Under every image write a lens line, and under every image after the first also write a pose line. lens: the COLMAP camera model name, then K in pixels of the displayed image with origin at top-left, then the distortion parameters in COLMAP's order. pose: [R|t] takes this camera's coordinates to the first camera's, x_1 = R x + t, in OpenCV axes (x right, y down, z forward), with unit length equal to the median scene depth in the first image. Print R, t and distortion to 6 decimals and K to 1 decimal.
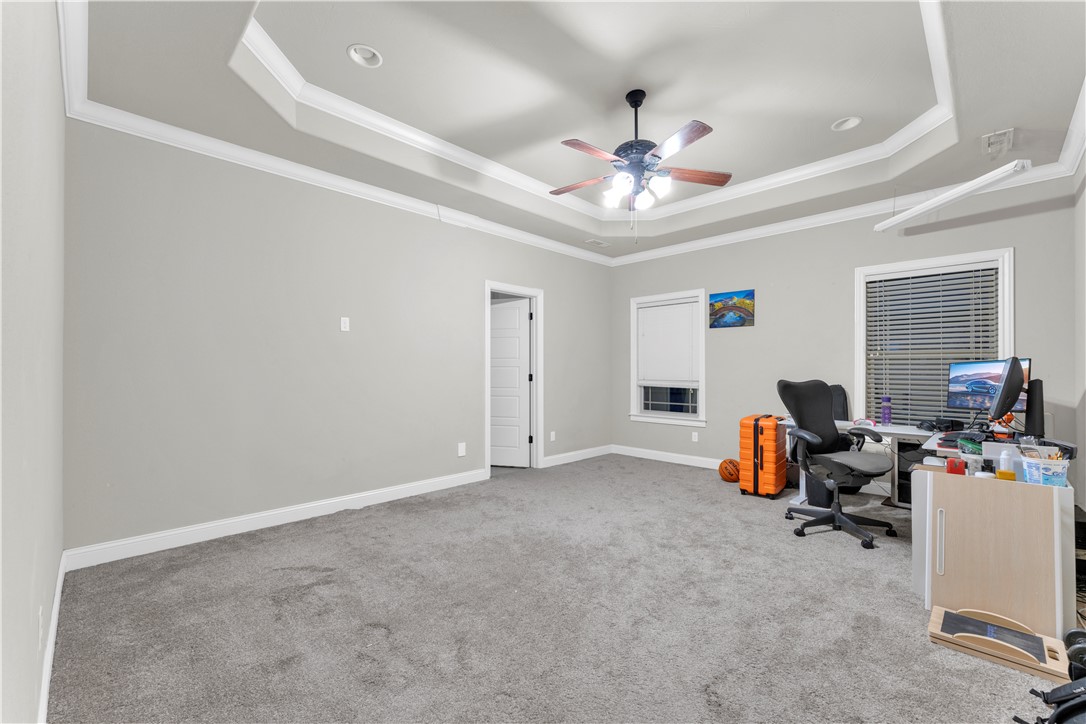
lens RADIAL K [[441.8, 0, 542.3], [0, 441.8, 365.6], [0, 0, 1]] dist [0.000088, 0.000180]
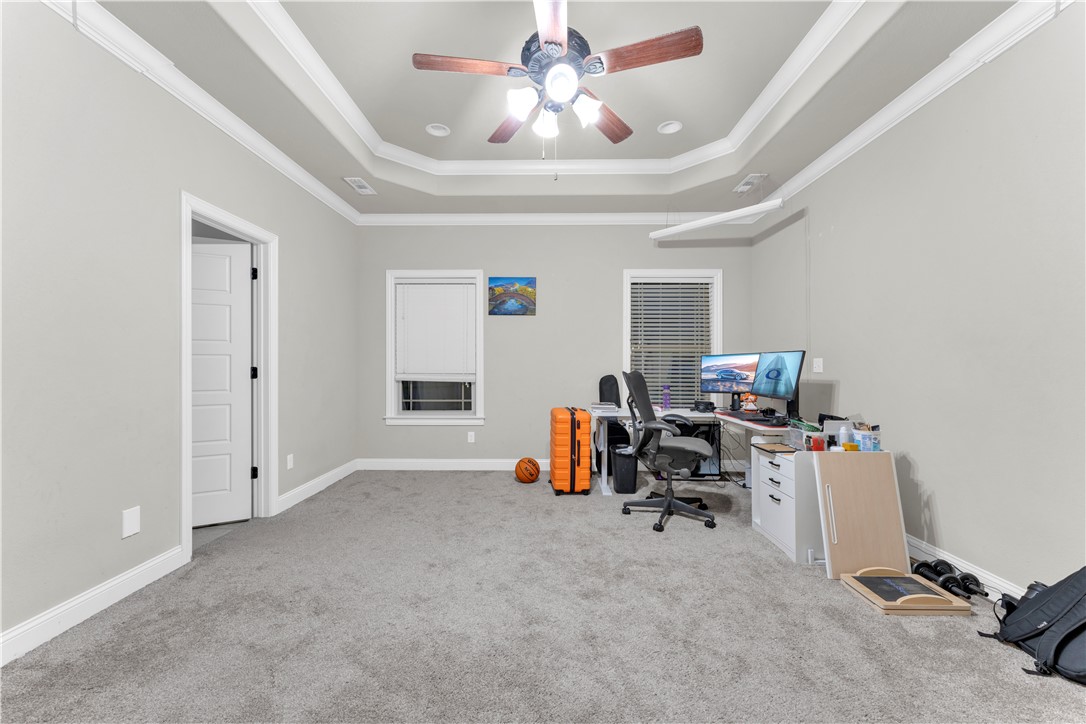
lens RADIAL K [[436.7, 0, 543.0], [0, 436.7, 362.0], [0, 0, 1]] dist [-0.000279, -0.000229]
pose [[0.725088, 0.001266, 0.688655, -0.206111], [-0.007913, 0.999948, 0.006494, 0.006546], [-0.688610, -0.010158, 0.725060, 0.372690]]
